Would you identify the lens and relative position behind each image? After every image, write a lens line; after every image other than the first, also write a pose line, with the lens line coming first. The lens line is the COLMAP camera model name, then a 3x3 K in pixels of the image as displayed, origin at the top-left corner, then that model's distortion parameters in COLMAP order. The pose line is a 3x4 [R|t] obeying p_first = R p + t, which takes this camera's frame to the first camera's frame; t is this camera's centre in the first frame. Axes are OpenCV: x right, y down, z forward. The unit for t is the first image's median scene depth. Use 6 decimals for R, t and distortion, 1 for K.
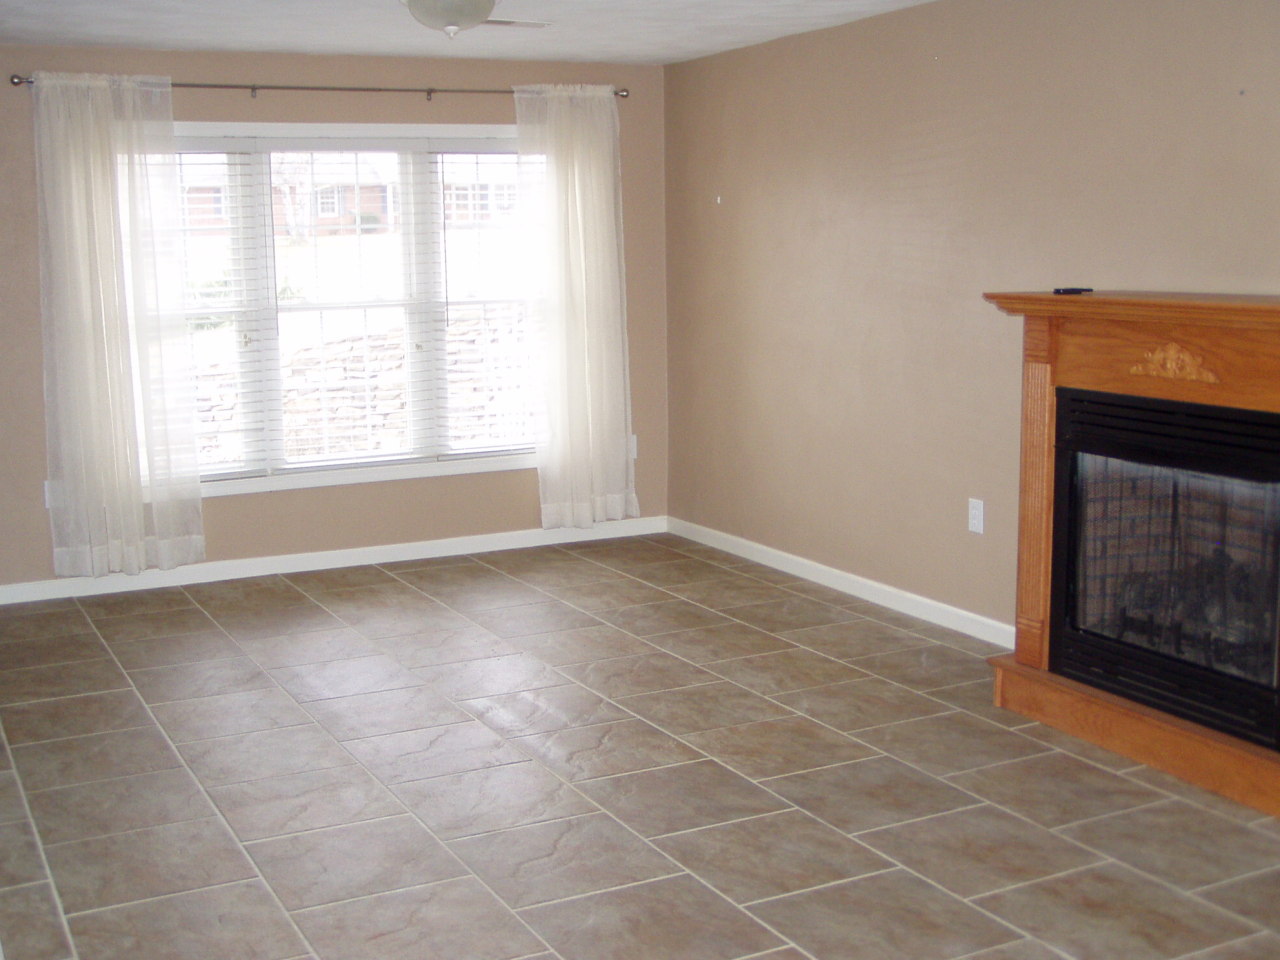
lens RADIAL K [[1475.7, 0, 640.0], [0, 1475.7, 480.0], [0, 0, 1]] dist [-0.183848, 0.287497]
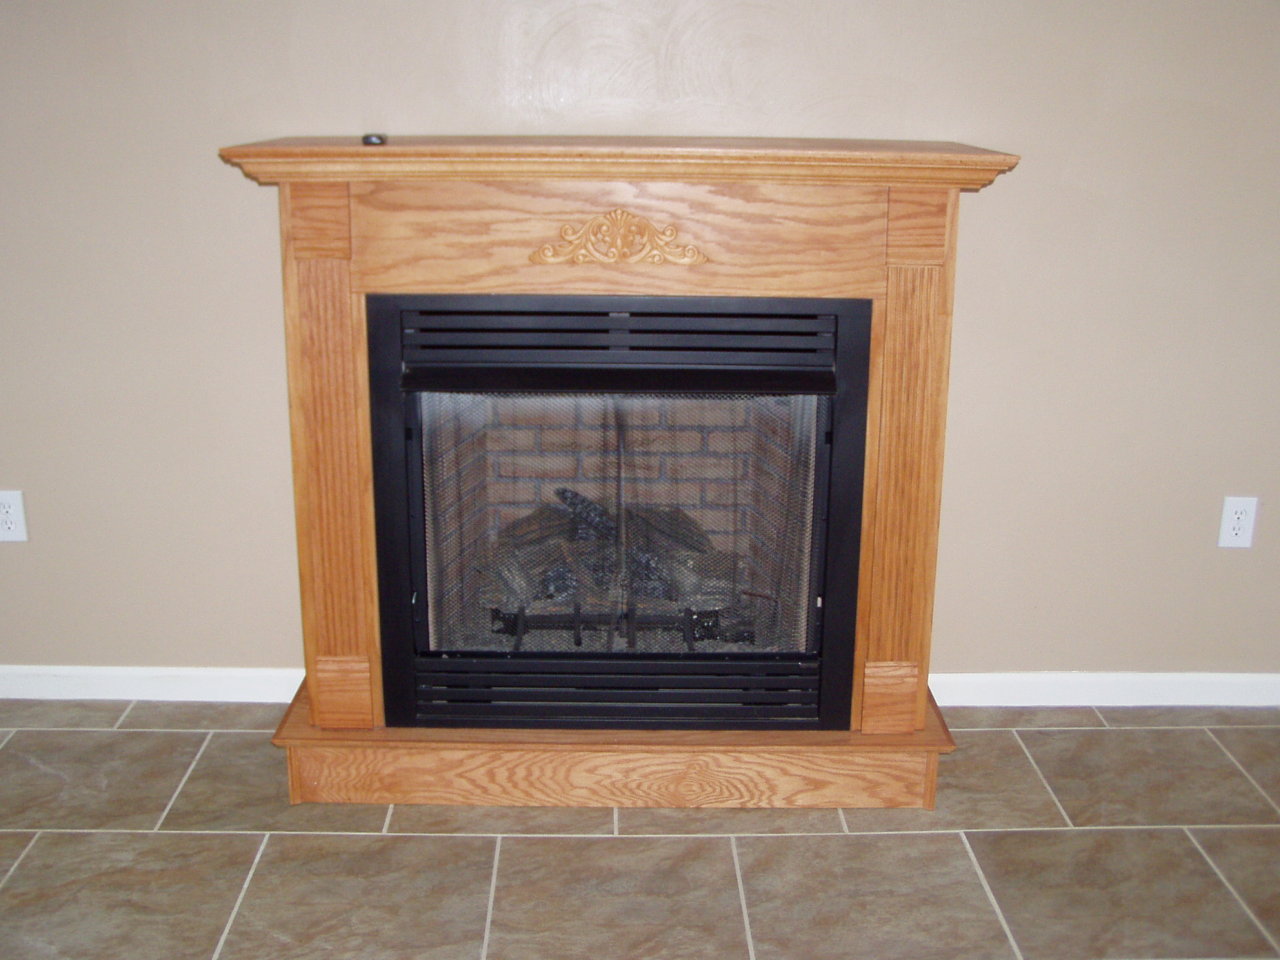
lens RADIAL K [[1475.7, 0, 640.0], [0, 1475.7, 480.0], [0, 0, 1]] dist [-0.183848, 0.287497]
pose [[0.449951, -0.224726, 0.864316, -0.222937], [0.126846, 0.974091, 0.187234, -0.090310], [-0.883999, 0.025389, 0.466799, 0.614767]]
